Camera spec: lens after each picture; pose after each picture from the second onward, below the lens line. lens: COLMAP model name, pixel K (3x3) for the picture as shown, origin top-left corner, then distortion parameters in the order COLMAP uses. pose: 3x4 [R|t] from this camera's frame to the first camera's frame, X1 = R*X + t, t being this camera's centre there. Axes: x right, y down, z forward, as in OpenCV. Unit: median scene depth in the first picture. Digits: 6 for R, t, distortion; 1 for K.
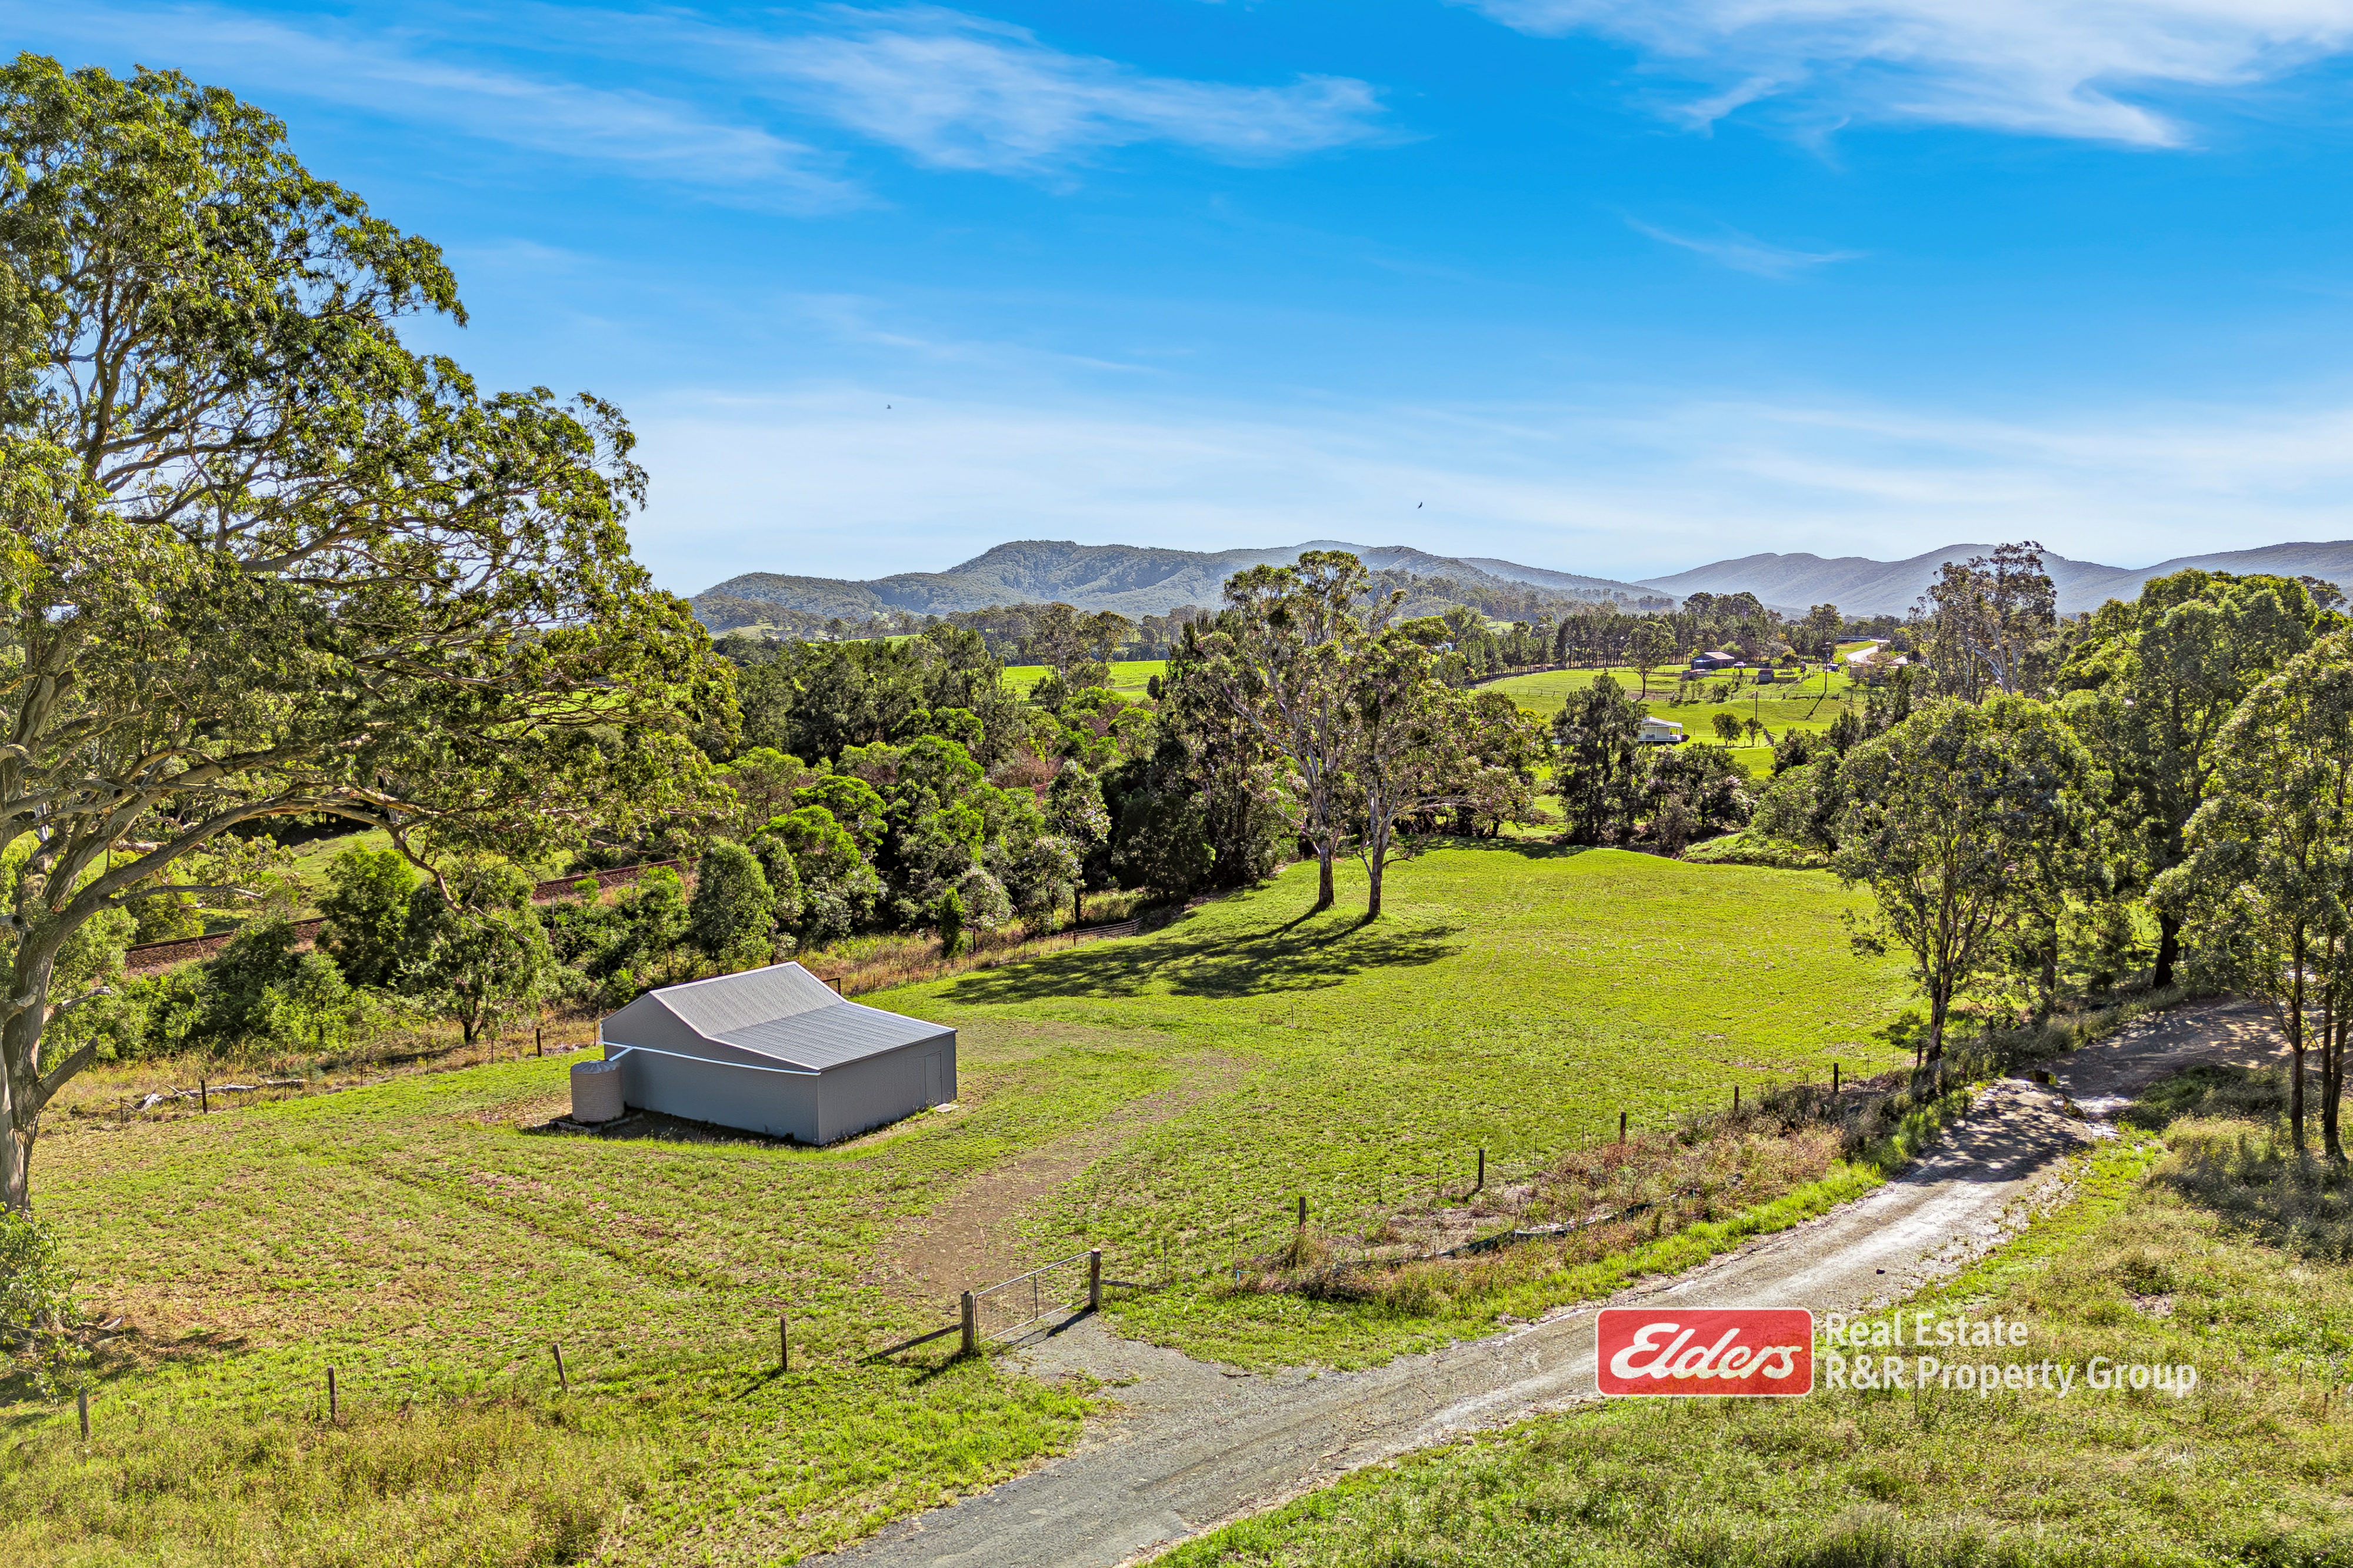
lens RADIAL K [[1676.6, 0, 1176.5], [0, 1676.6, 784.0], [0, 0, 1]] dist [0.097523, -0.095838]
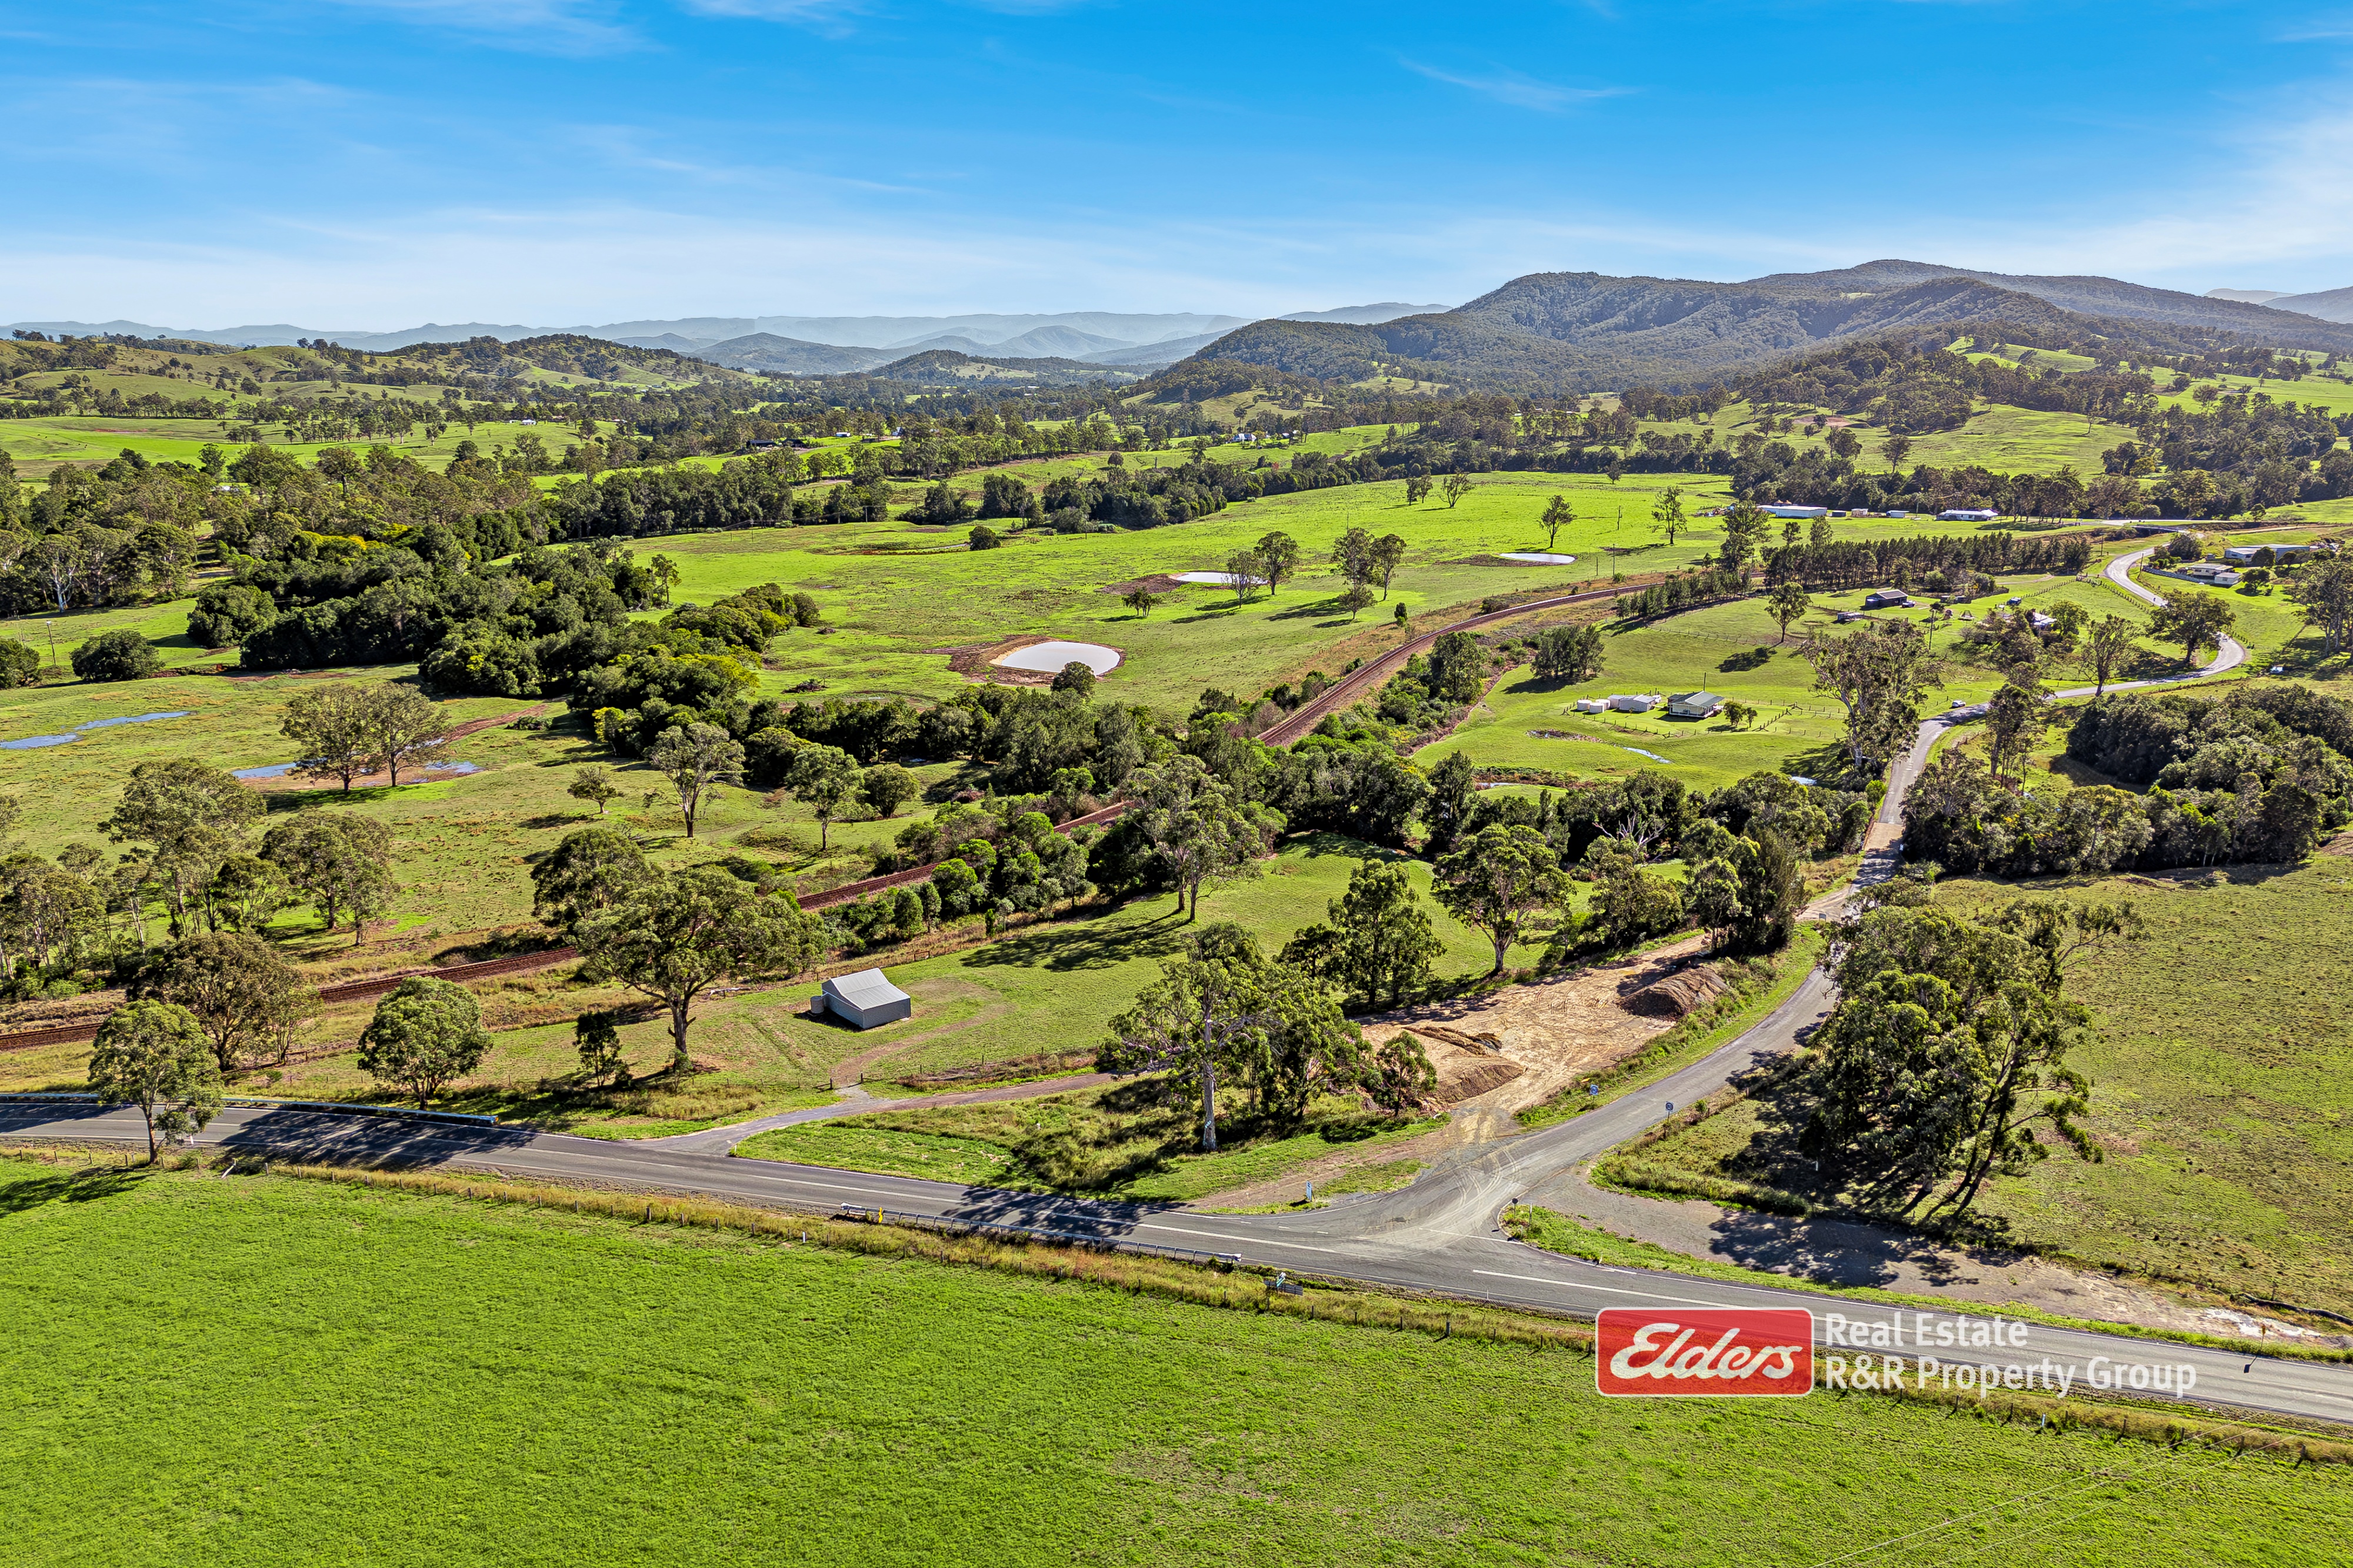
lens RADIAL K [[1676.6, 0, 1176.5], [0, 1676.6, 784.0], [0, 0, 1]] dist [0.097523, -0.095838]
pose [[0.952375, 0.077351, -0.294954, 0.077095], [-0.028009, 0.985393, 0.167977, -0.049616], [0.303639, -0.151715, 0.940631, -0.113510]]
